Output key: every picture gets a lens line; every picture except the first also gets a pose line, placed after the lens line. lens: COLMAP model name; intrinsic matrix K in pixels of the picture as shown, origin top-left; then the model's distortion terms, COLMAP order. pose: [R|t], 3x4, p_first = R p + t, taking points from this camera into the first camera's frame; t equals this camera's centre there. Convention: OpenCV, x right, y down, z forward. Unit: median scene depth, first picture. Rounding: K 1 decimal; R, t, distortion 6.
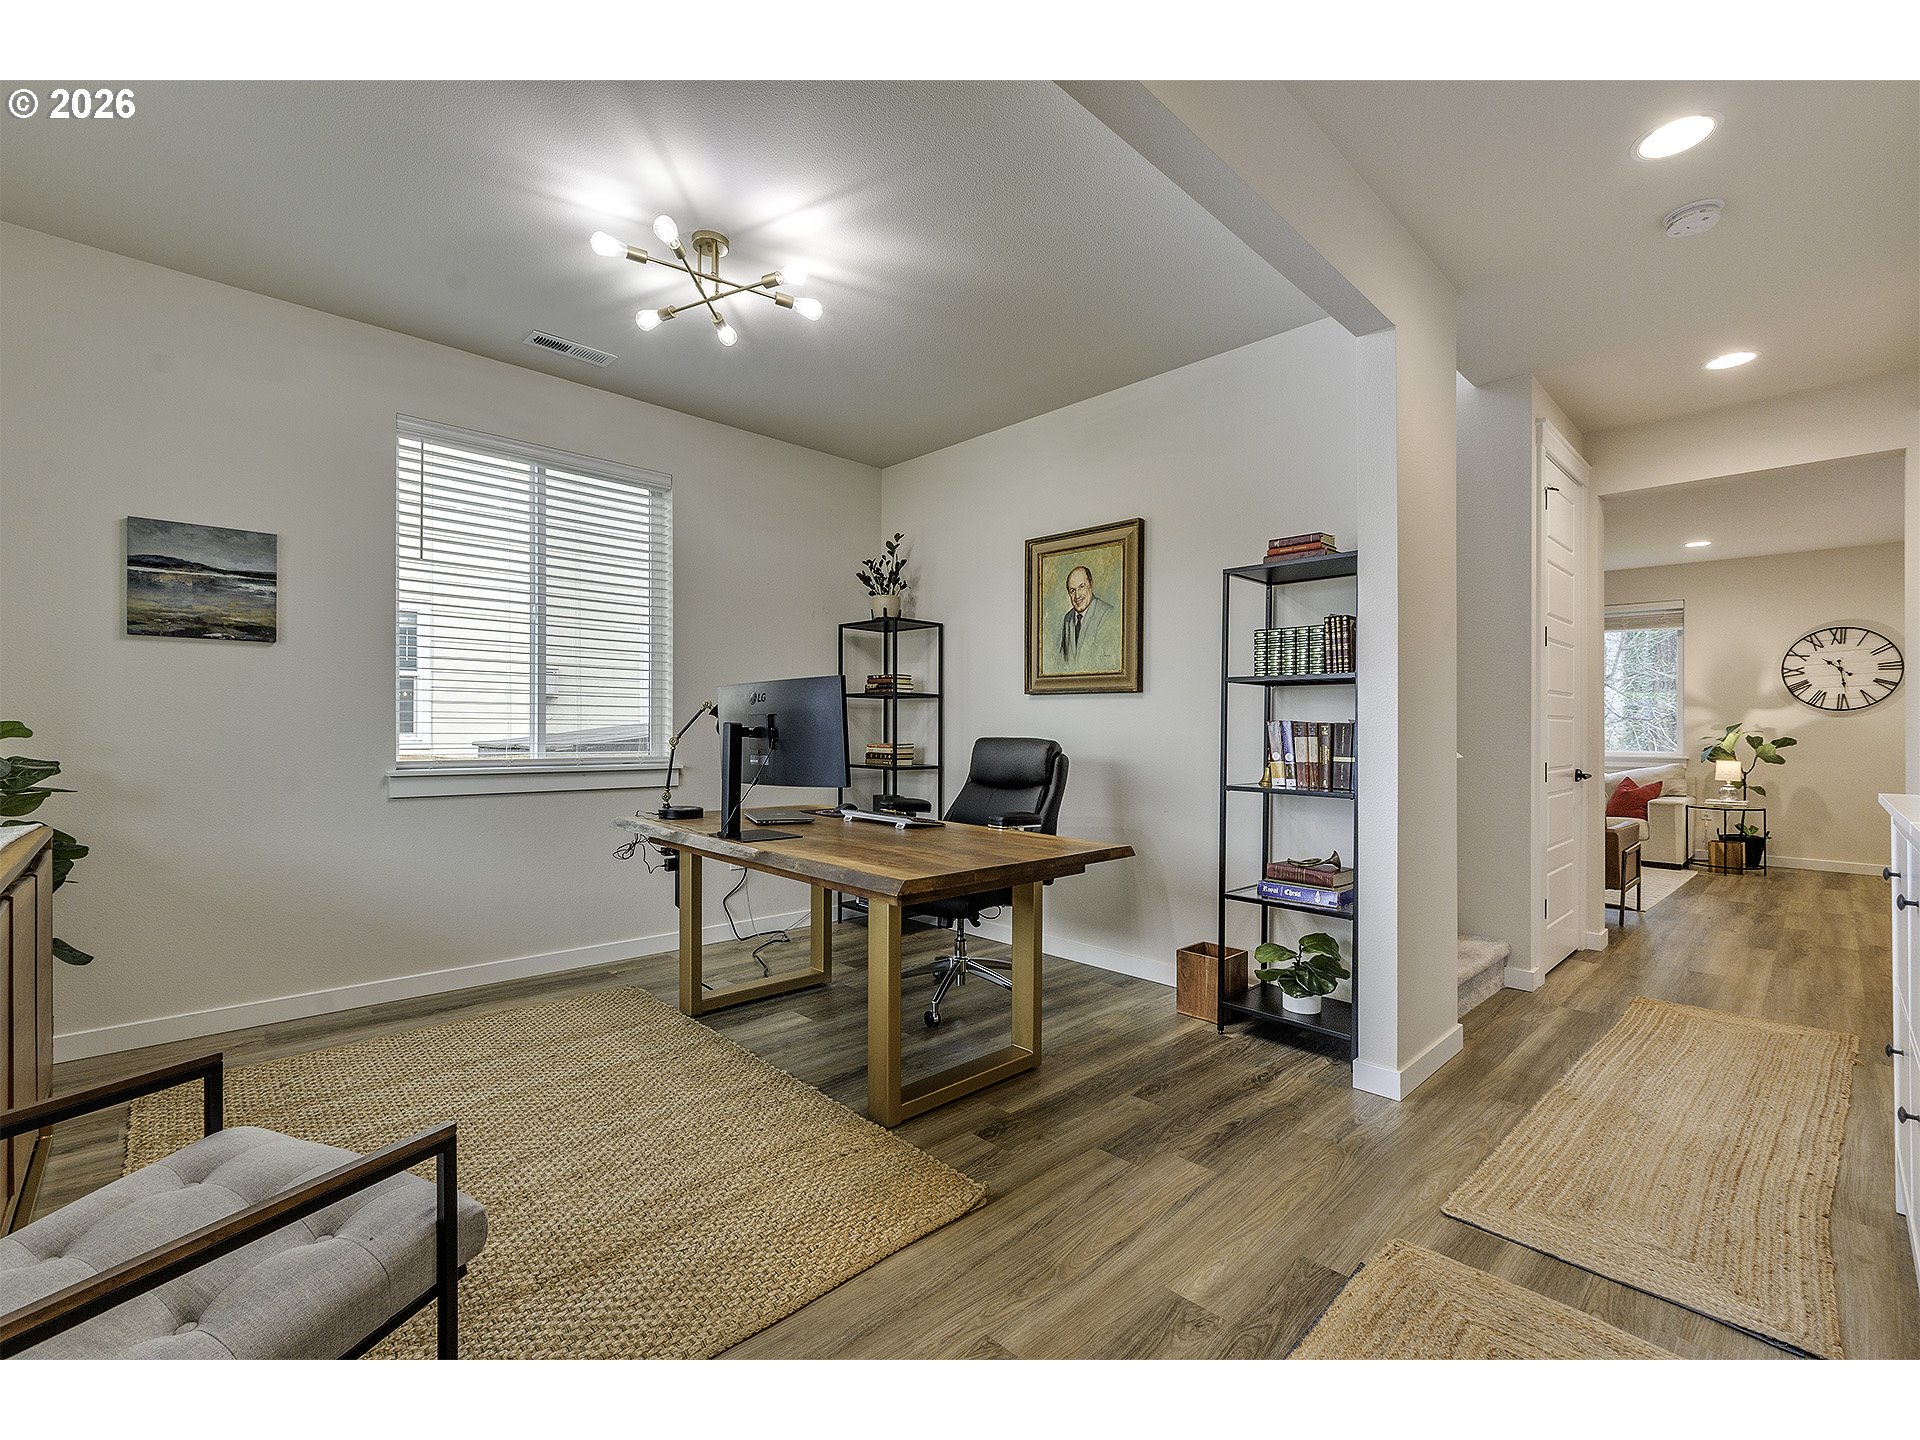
lens RADIAL K [[828.9, 0, 950.4], [0, 828.9, 731.0], [0, 0, 1]] dist [-0.001415, -0.000060]
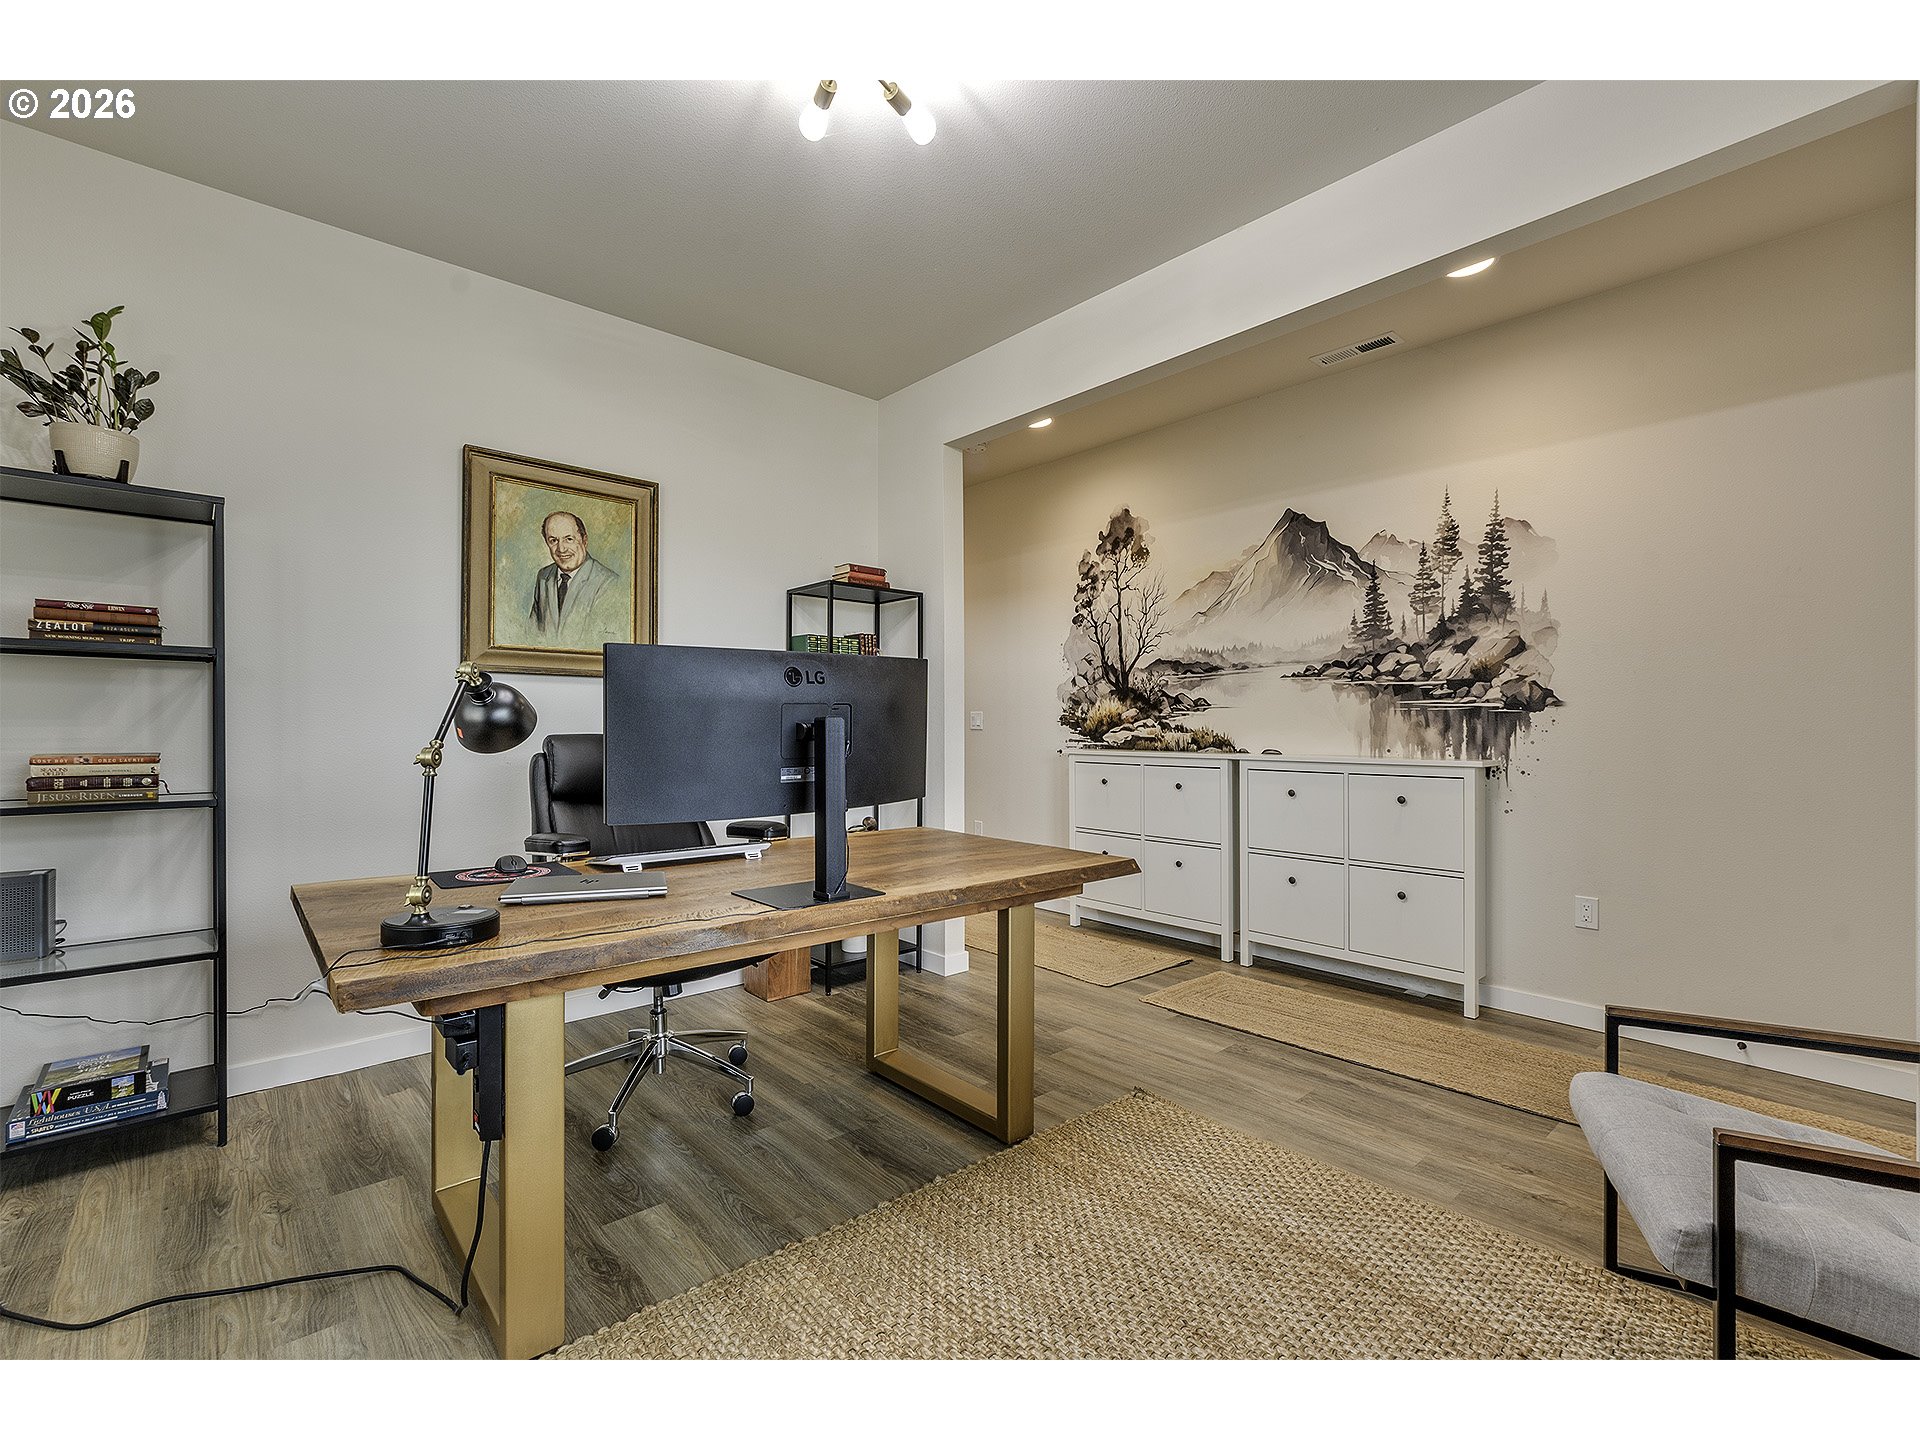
lens RADIAL K [[841.8, 0, 957.2], [0, 841.8, 710.3], [0, 0, 1]] dist [-0.002076, -0.000424]
pose [[0.041947, 0.008073, 0.999087, -0.621226], [-0.002371, 0.999965, -0.007981, -0.007377], [-0.999117, -0.002034, 0.041965, 0.605803]]
